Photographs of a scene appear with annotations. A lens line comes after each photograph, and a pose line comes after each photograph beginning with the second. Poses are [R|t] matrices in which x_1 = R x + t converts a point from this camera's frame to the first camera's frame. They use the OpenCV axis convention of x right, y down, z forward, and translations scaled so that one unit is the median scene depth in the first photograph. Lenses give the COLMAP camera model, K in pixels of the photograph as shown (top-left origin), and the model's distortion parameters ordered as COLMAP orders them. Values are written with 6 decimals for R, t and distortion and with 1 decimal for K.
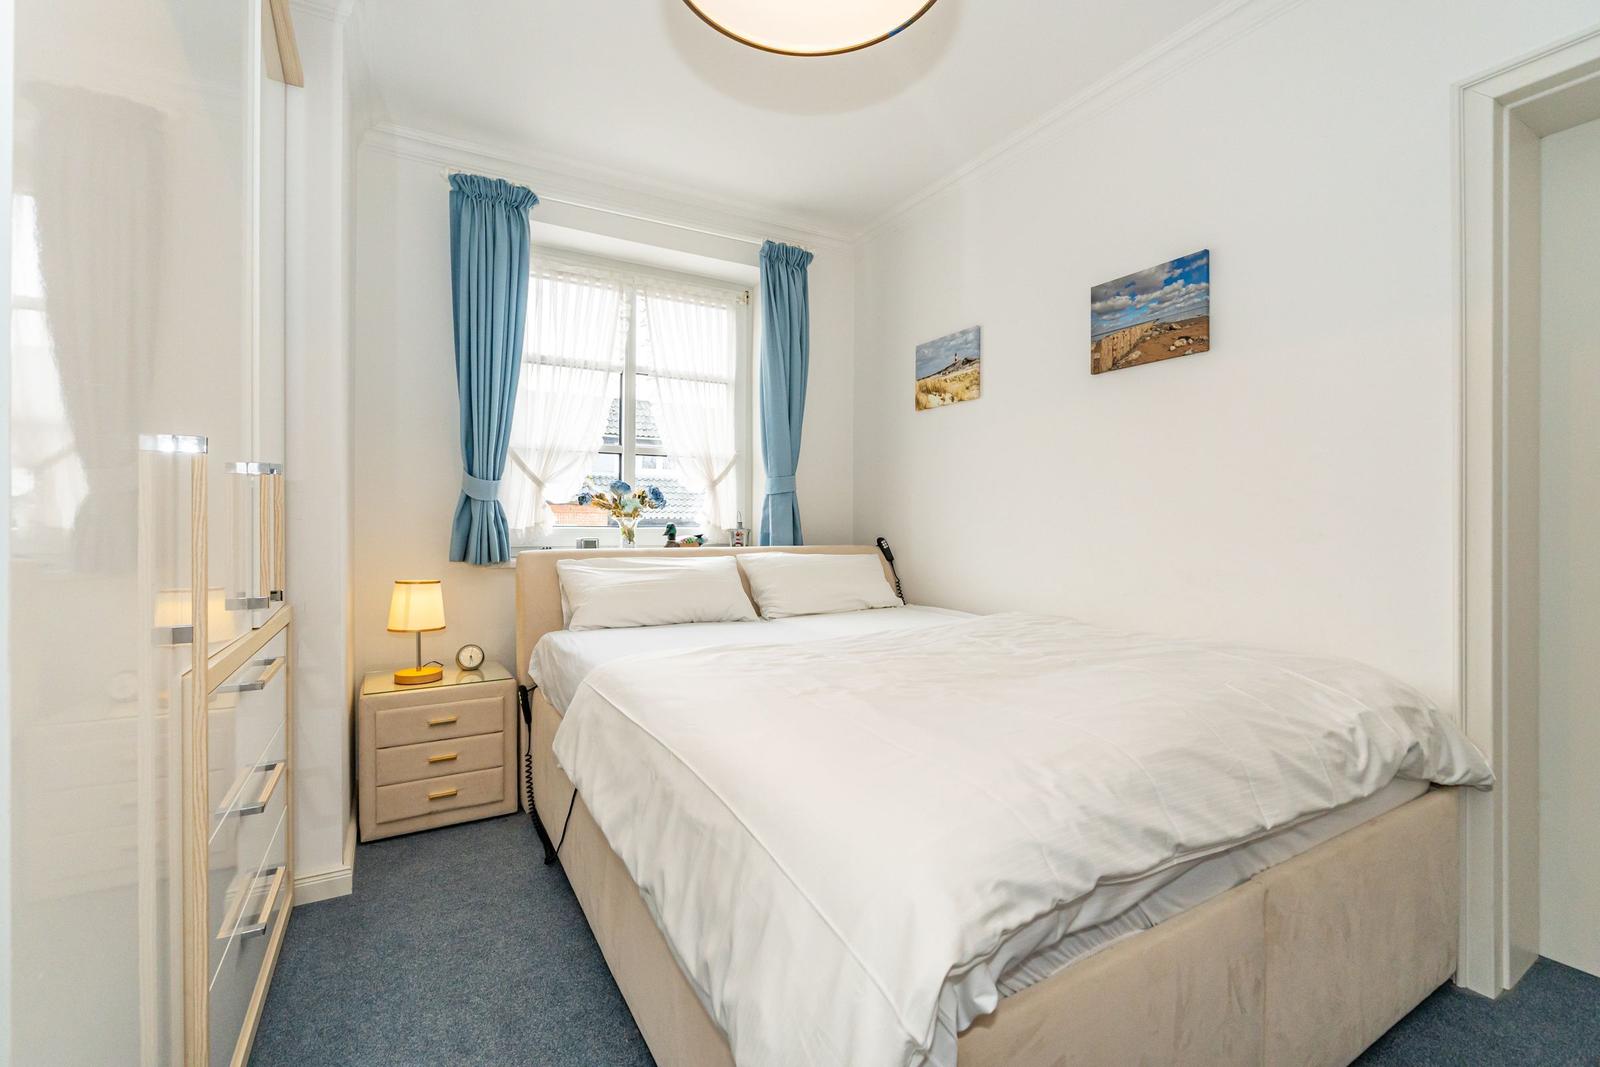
lens RADIAL K [[692.6, 0, 791.9], [0, 692.6, 520.9], [0, 0, 1]] dist [-0.008588, -0.000711]
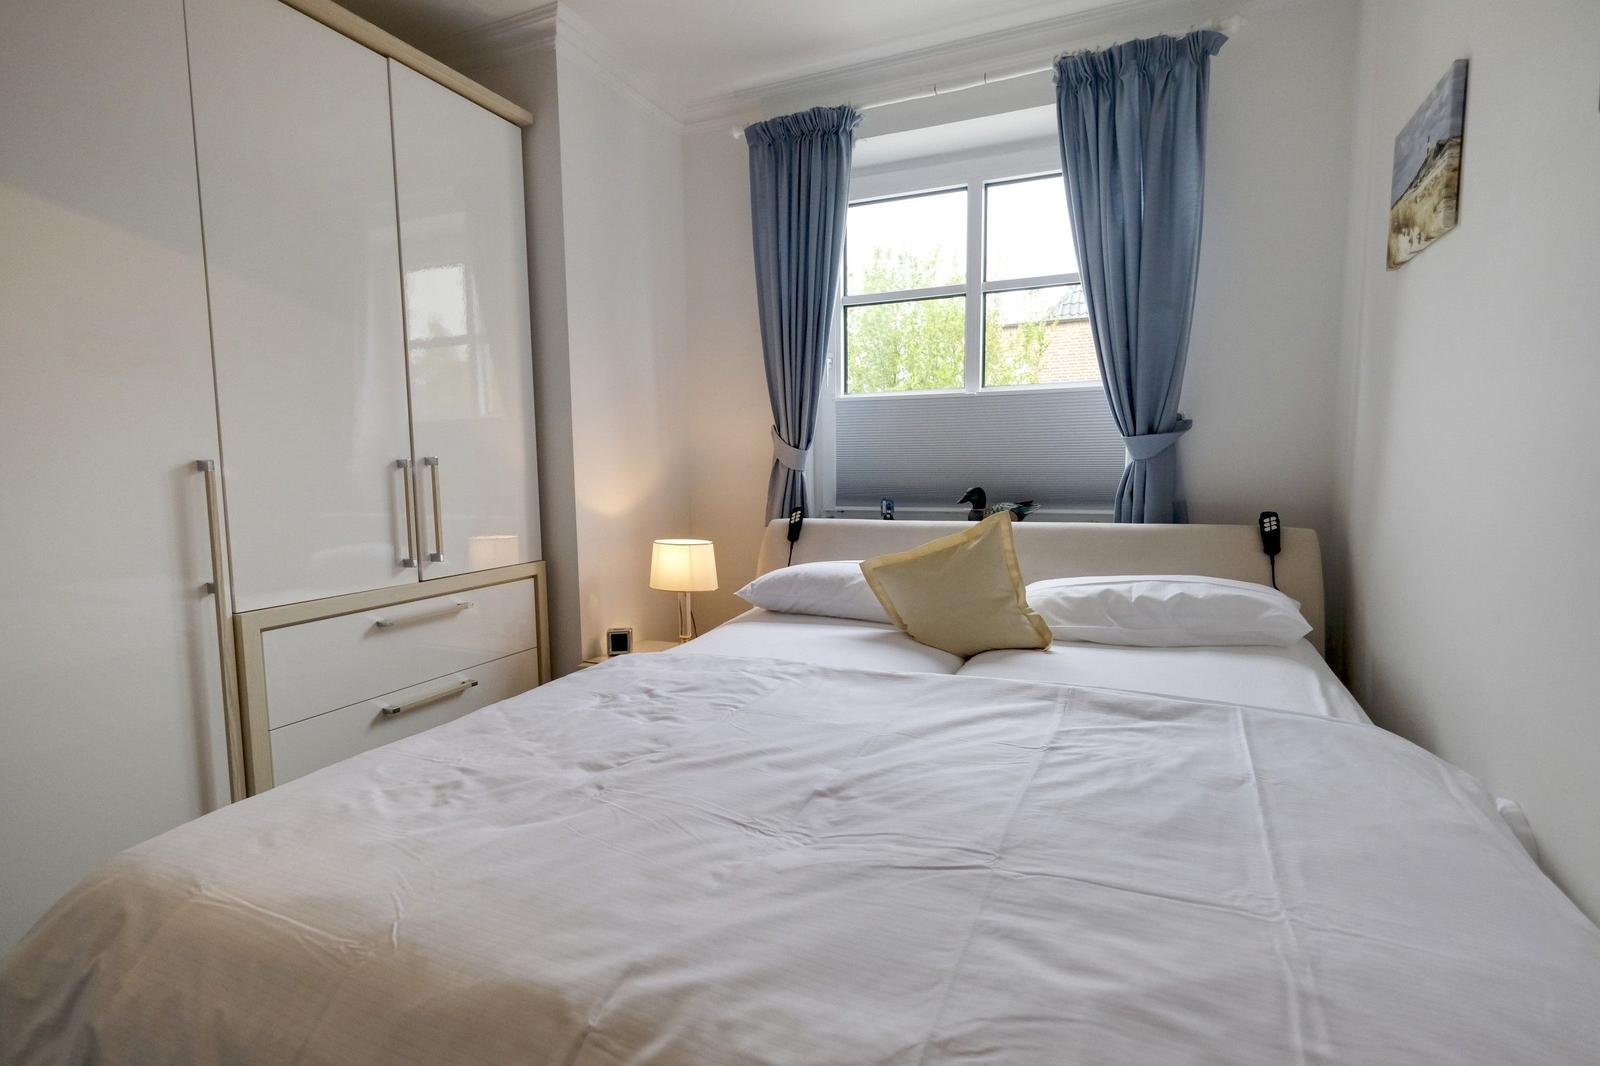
lens RADIAL K [[747.8, 0, 798.0], [0, 747.8, 534.3], [0, 0, 1]] dist [-0.013076, -0.000005]
pose [[0.580559, 0.074074, -0.810842, 0.389296], [0.015712, 0.994648, 0.102115, -0.034209], [0.814067, -0.072024, 0.576288, 0.343920]]
